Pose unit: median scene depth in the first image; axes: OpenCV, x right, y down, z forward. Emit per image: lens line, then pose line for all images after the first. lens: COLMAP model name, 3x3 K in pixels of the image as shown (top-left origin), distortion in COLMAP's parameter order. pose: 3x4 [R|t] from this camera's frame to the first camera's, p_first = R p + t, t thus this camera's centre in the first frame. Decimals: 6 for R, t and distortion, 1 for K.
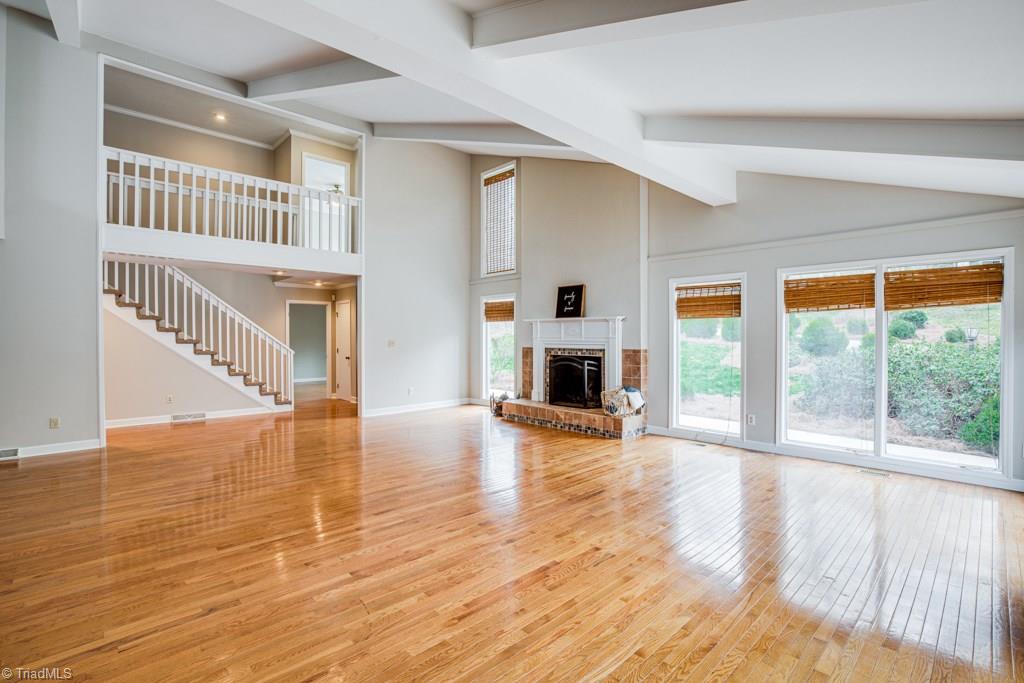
lens RADIAL K [[466.3, 0, 517.3], [0, 466.3, 340.0], [0, 0, 1]] dist [-0.028173, 0.000626]
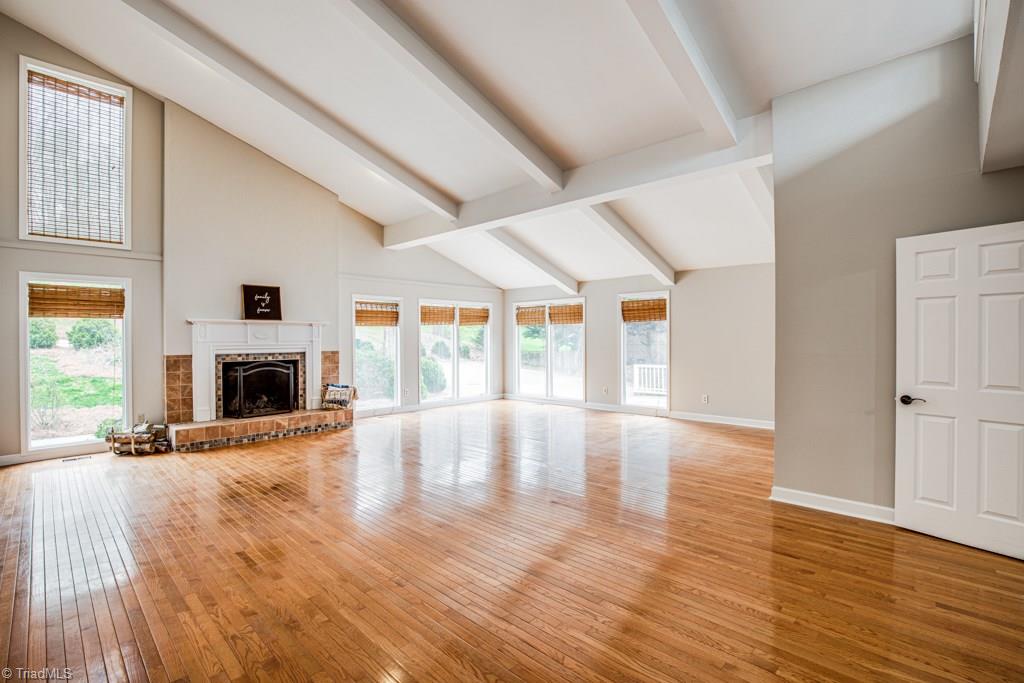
lens RADIAL K [[466.3, 0, 517.3], [0, 466.3, 340.0], [0, 0, 1]] dist [-0.028173, 0.000626]
pose [[-0.038513, -0.009140, 0.999216, -0.842825], [0.008266, 0.999921, 0.009465, -0.012874], [-0.999224, 0.008624, -0.038435, 0.535874]]
